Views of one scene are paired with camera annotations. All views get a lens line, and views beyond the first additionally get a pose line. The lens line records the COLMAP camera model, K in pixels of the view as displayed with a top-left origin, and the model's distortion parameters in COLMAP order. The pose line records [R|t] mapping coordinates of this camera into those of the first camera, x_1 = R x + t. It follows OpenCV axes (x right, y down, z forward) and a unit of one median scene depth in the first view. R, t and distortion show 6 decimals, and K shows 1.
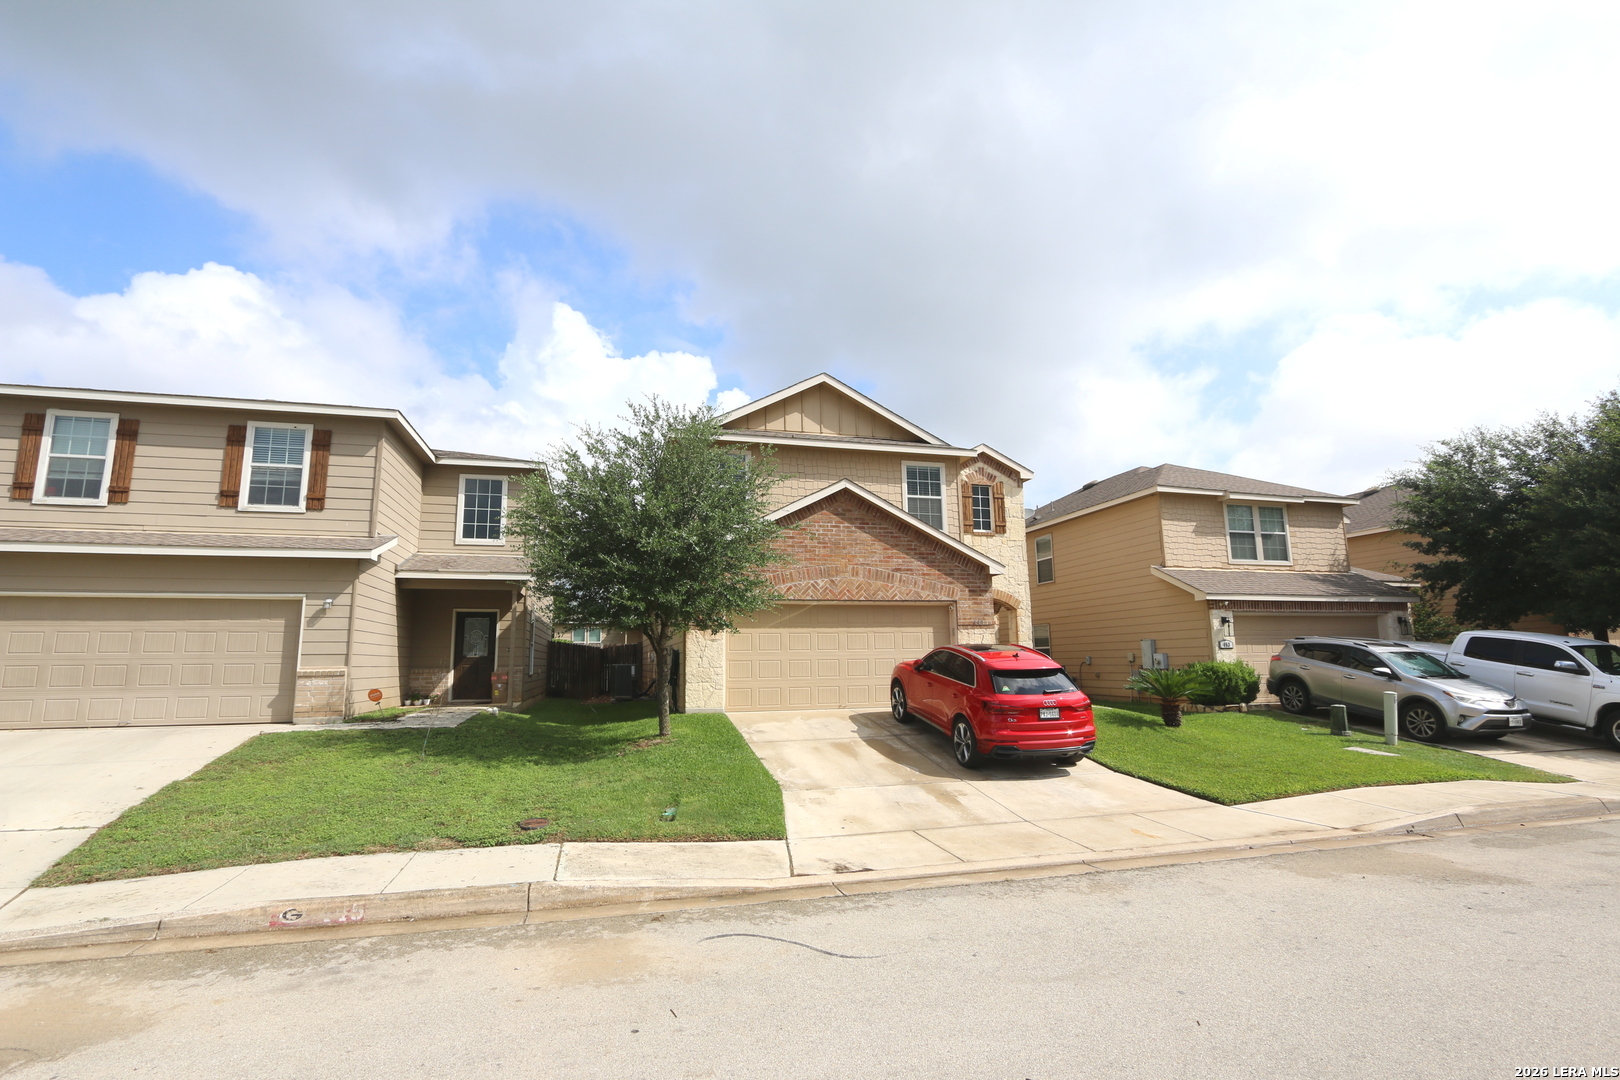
lens RADIAL K [[744.2, 0, 798.7], [0, 744.2, 546.1], [0, 0, 1]] dist [-0.016607, 0.001975]
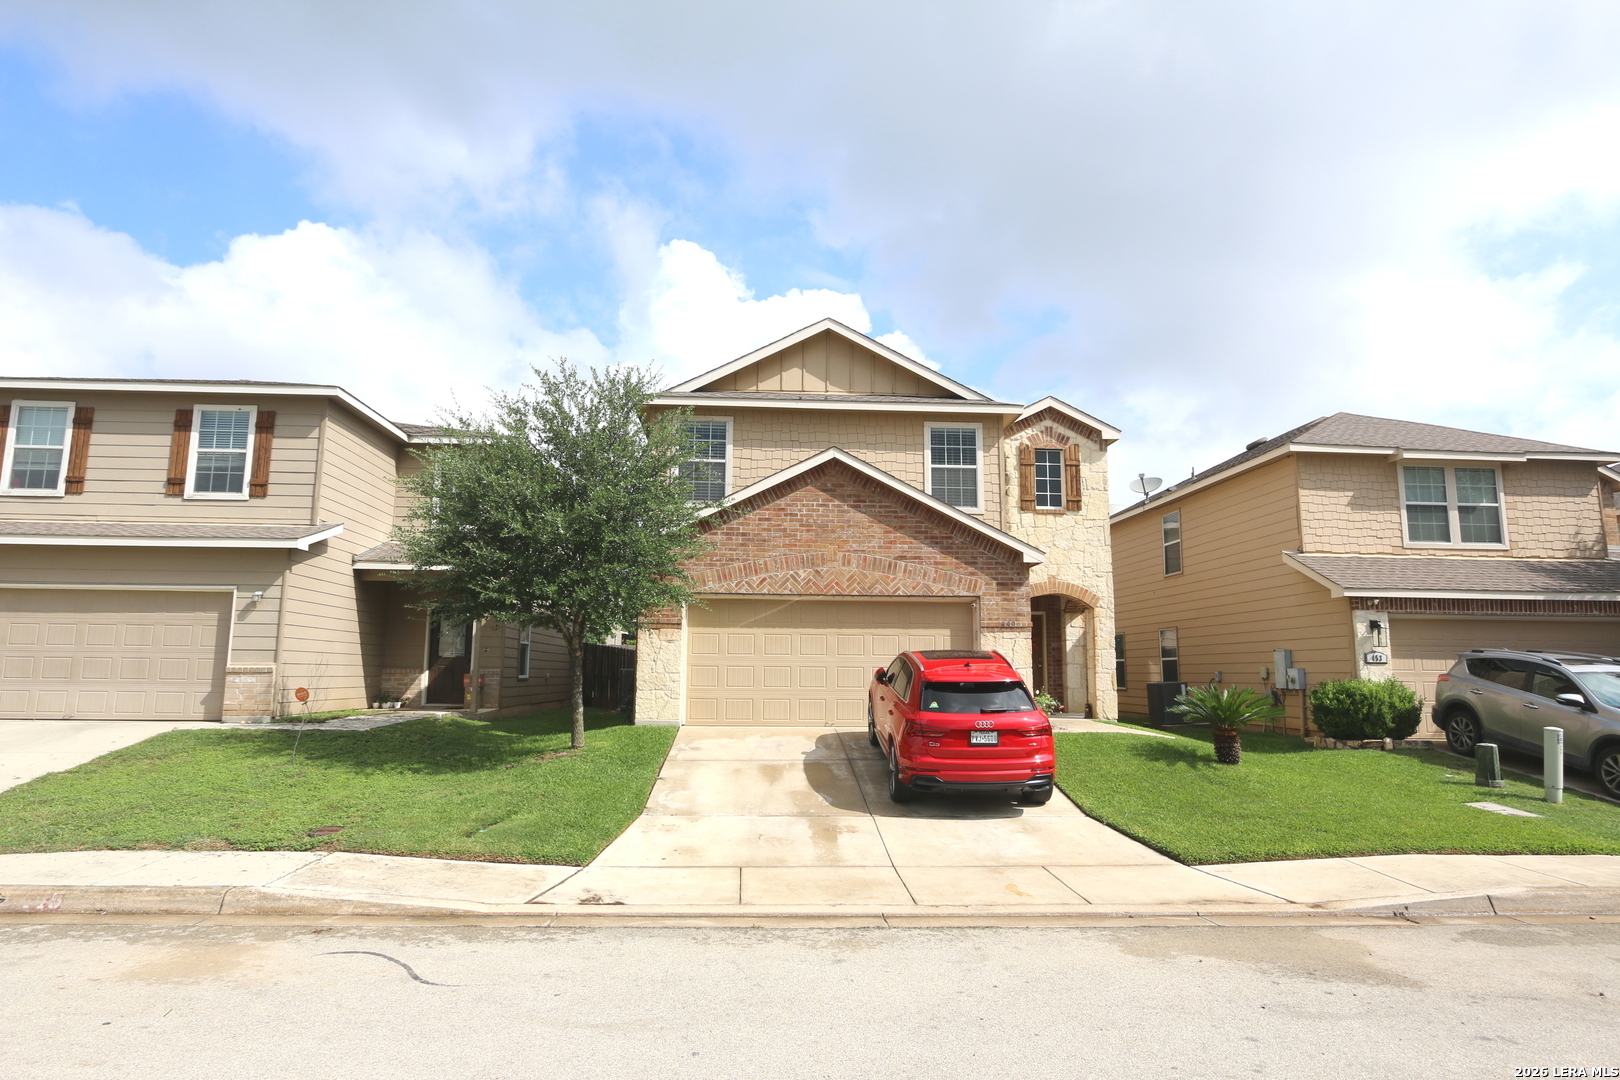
lens RADIAL K [[926.3, 0, 810.0], [0, 926.3, 540.0], [0, 0, 1]] dist [-0.011143, 0.001456]
pose [[0.980040, -0.007044, -0.198674, 0.233905], [0.010052, 0.999850, 0.014137, -0.003028], [0.198545, -0.015851, 0.979964, -0.009322]]
